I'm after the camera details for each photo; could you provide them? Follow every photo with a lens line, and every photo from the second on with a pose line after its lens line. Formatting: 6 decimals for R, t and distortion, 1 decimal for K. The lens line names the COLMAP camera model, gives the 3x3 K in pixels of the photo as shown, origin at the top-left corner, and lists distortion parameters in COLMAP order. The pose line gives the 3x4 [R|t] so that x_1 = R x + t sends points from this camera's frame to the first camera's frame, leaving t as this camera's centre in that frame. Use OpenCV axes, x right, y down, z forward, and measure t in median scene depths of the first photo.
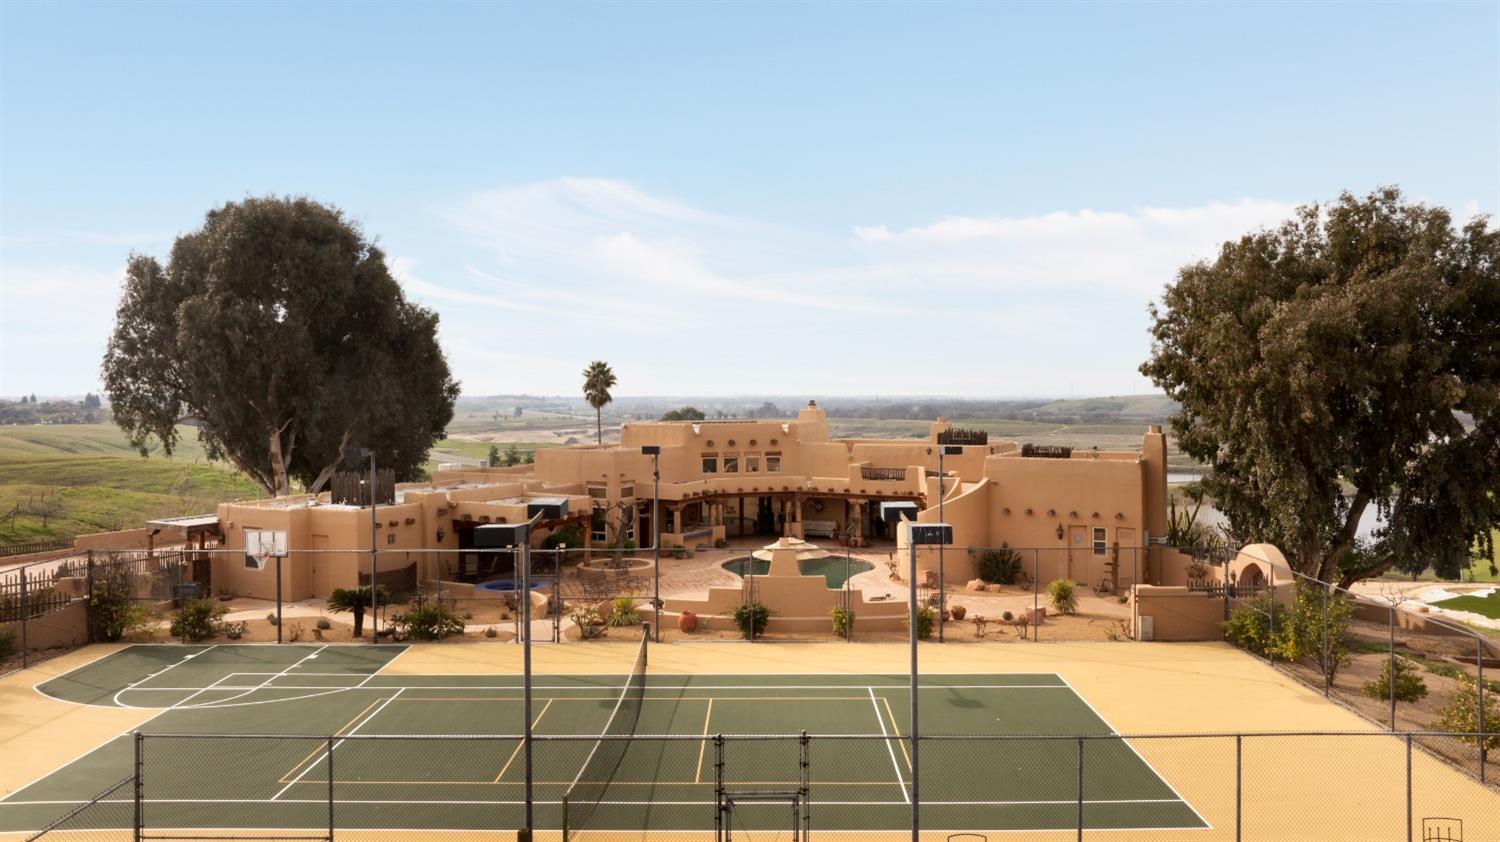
lens RADIAL K [[1168.4, 0, 797.8], [0, 1168.4, 416.3], [0, 0, 1]] dist [0.040078, -0.002779]
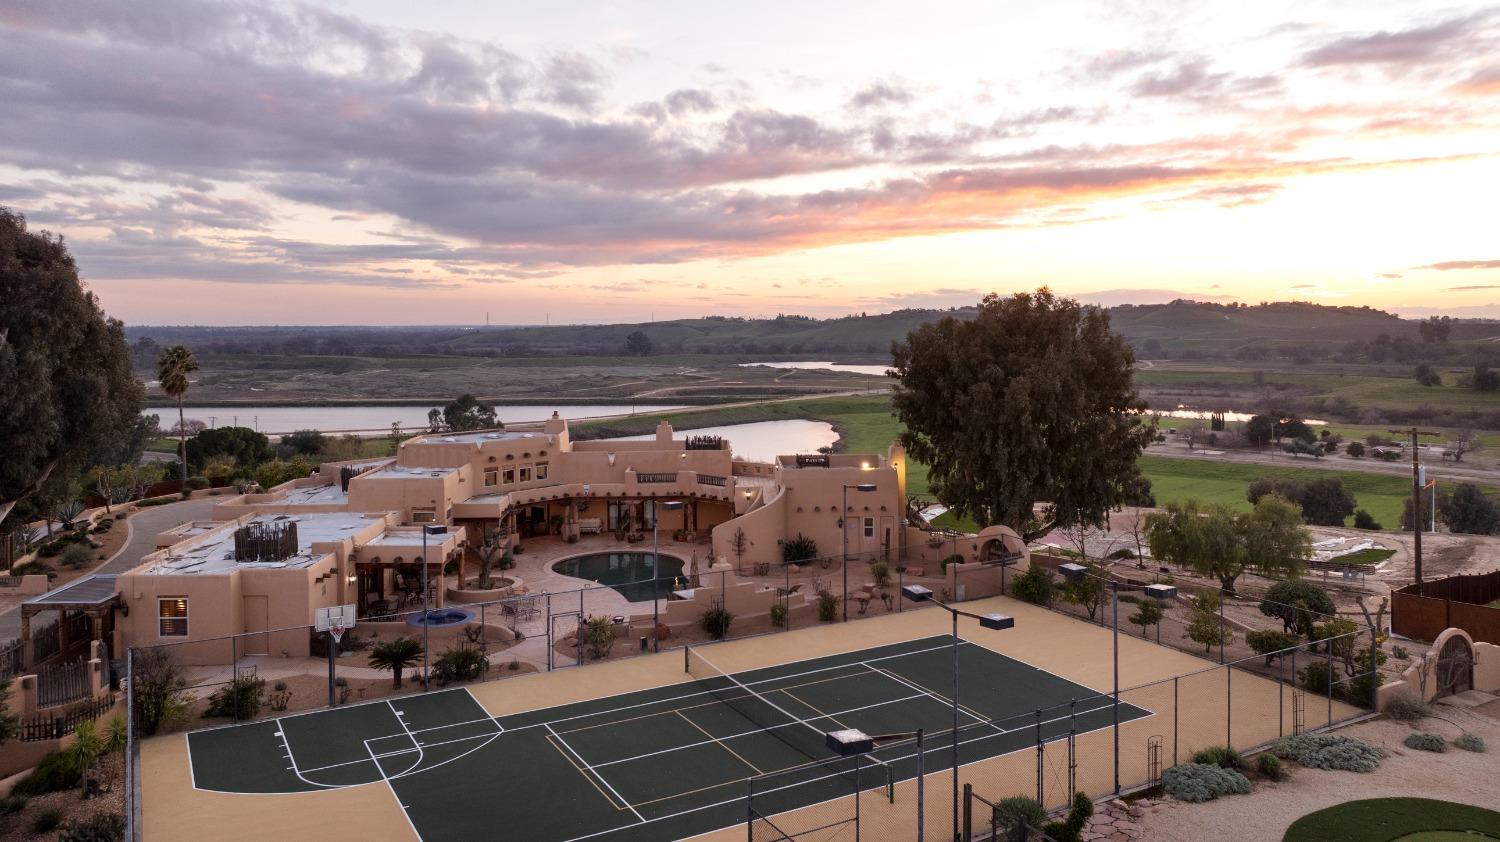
lens RADIAL K [[1168.4, 0, 797.8], [0, 1168.4, 416.3], [0, 0, 1]] dist [0.040078, -0.002779]
pose [[0.855059, -0.046071, 0.516480, -0.413590], [0.007703, 0.997064, 0.076188, -0.103036], [-0.518474, -0.061166, 0.852903, -0.092652]]
